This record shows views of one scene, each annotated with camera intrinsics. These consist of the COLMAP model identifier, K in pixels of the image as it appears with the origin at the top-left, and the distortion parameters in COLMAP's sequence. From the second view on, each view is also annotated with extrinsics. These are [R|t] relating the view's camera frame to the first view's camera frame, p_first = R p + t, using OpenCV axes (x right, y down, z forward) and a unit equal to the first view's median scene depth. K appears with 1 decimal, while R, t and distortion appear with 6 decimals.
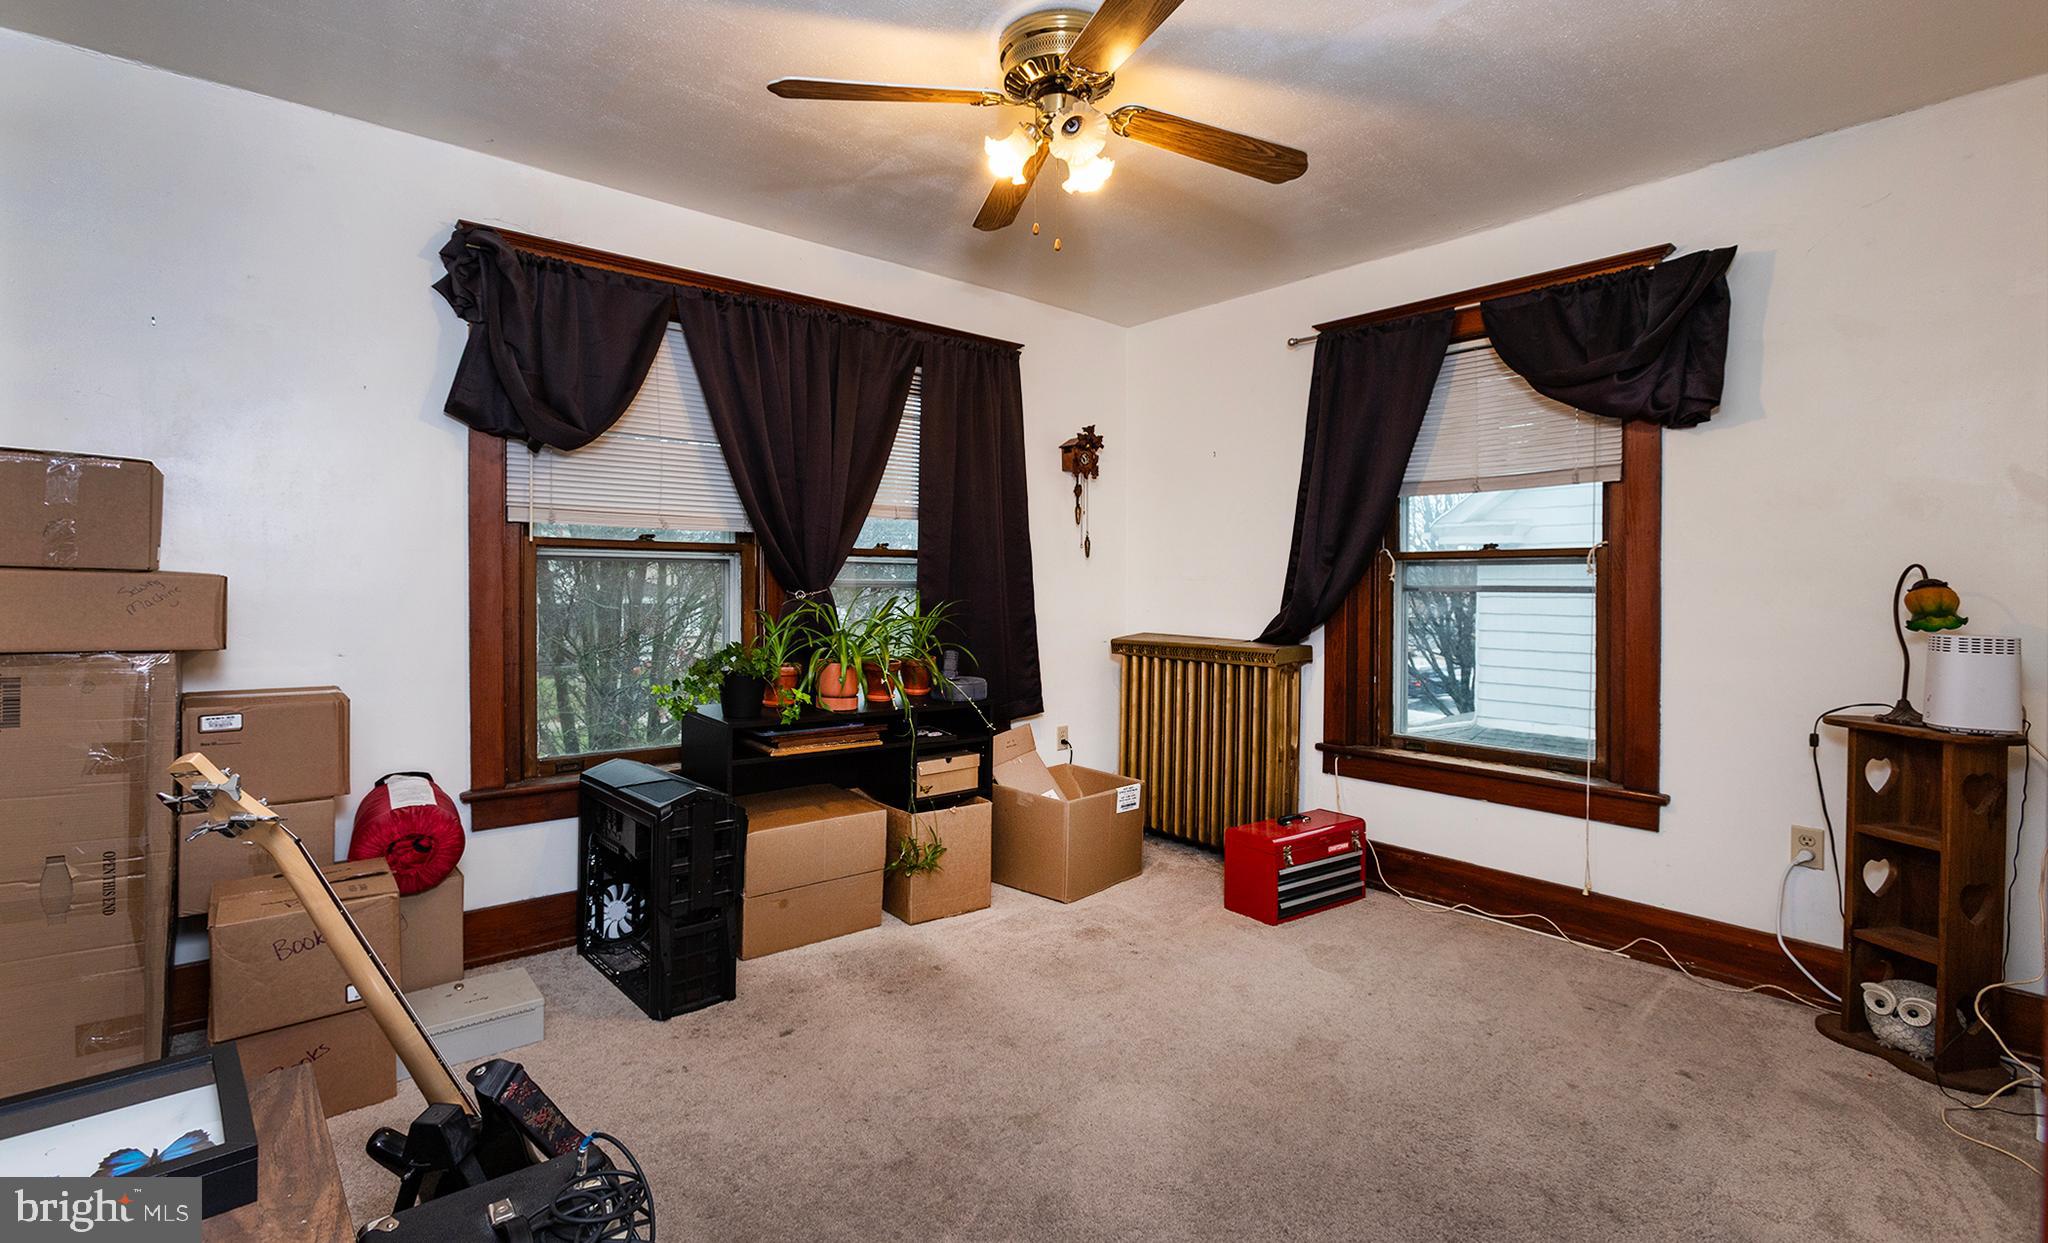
lens RADIAL K [[907.8, 0, 1089.8], [0, 907.8, 601.0], [0, 0, 1]] dist [0.001865, 0.000008]
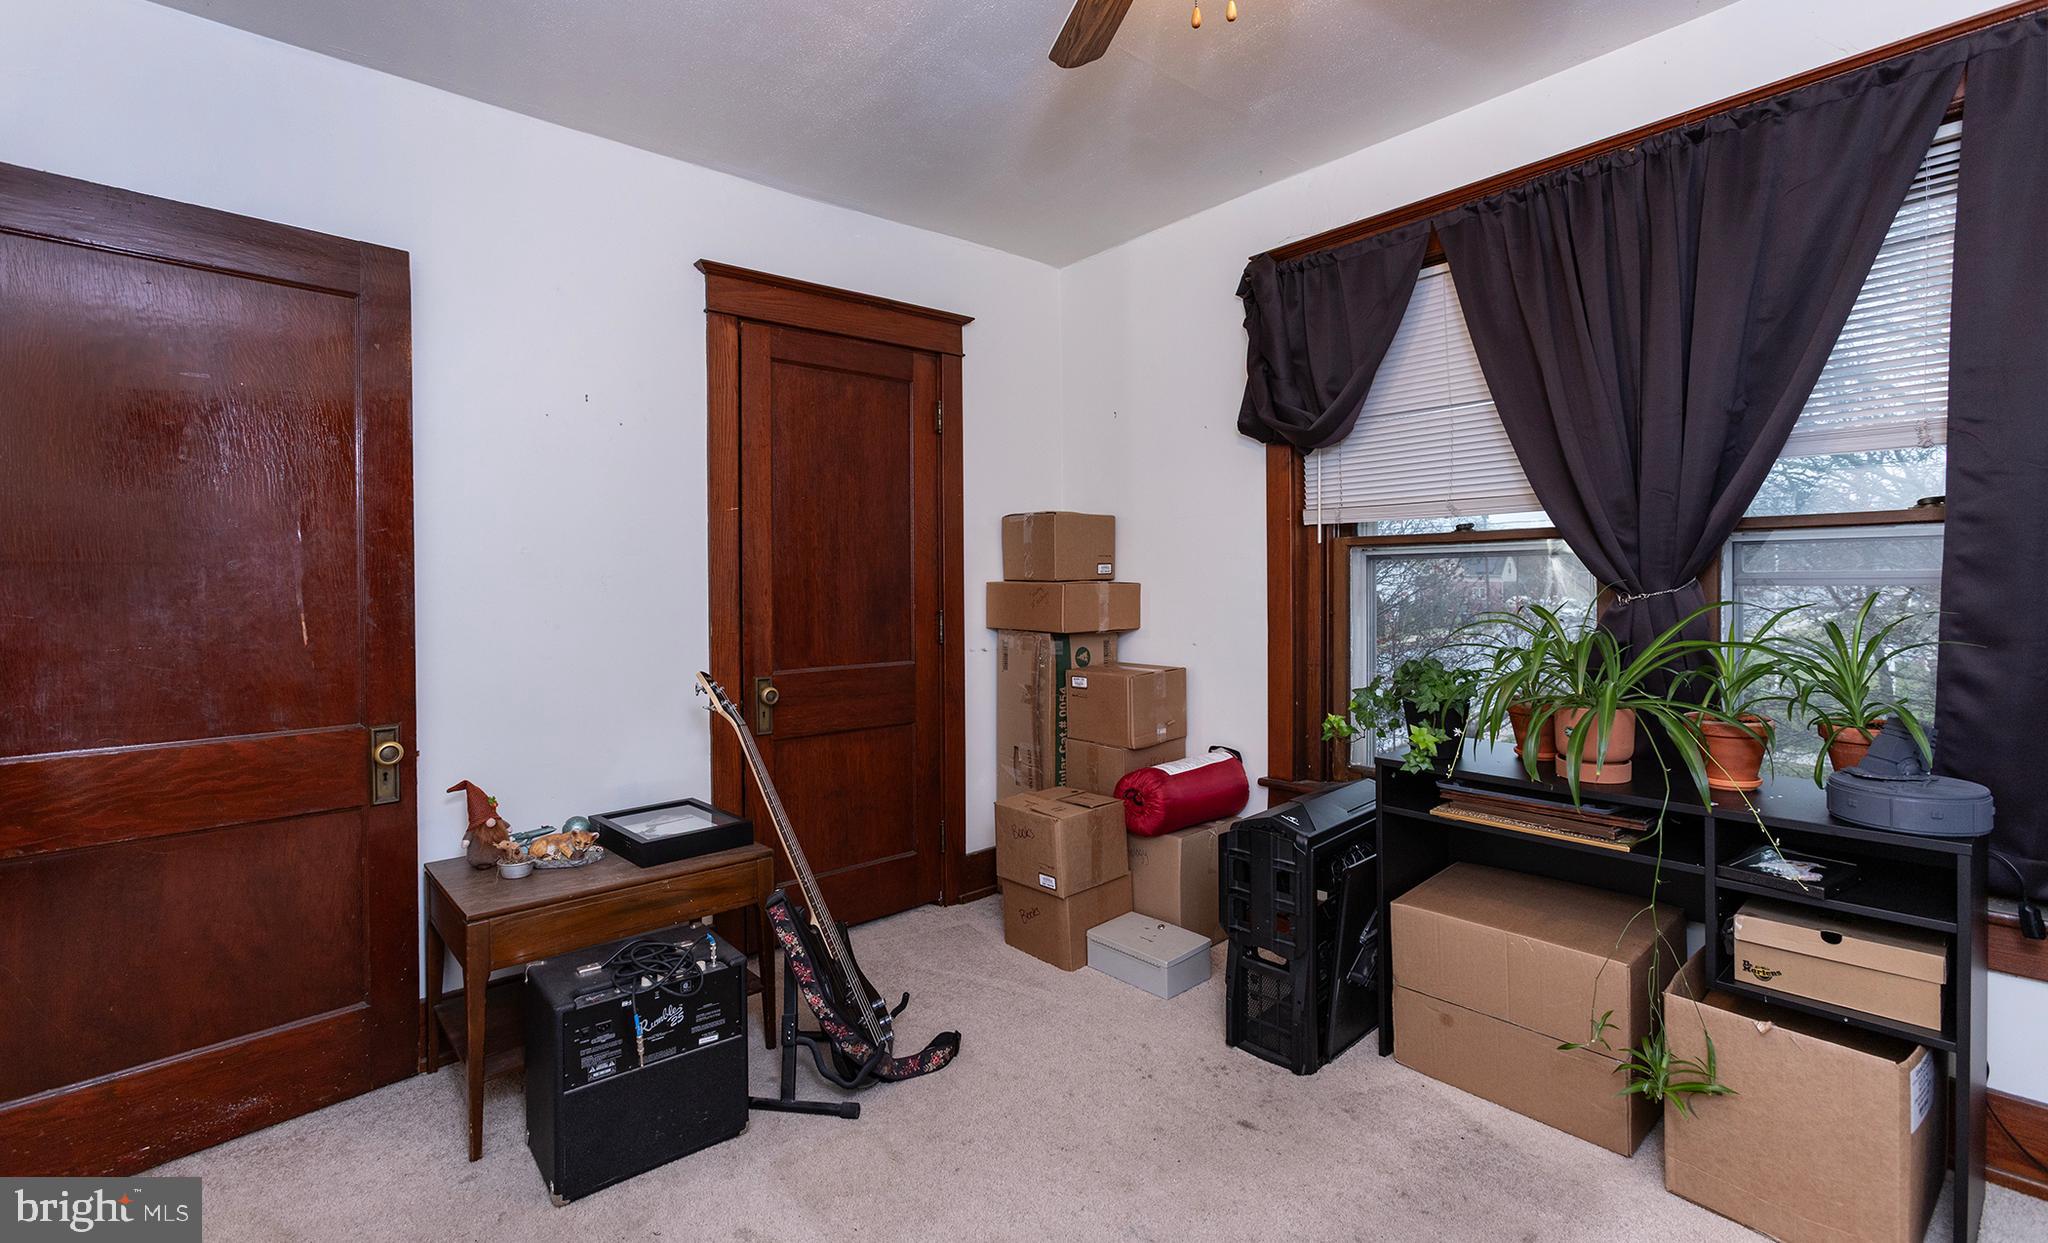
lens RADIAL K [[967.8, 0, 943.1], [0, 967.8, 608.0], [0, 0, 1]] dist [0.000448, 0.000047]
pose [[-0.087293, 0.011874, -0.996112, 0.455617], [-0.009829, 0.999870, 0.012780, -0.004851], [0.996134, 0.010907, -0.087165, 0.639207]]
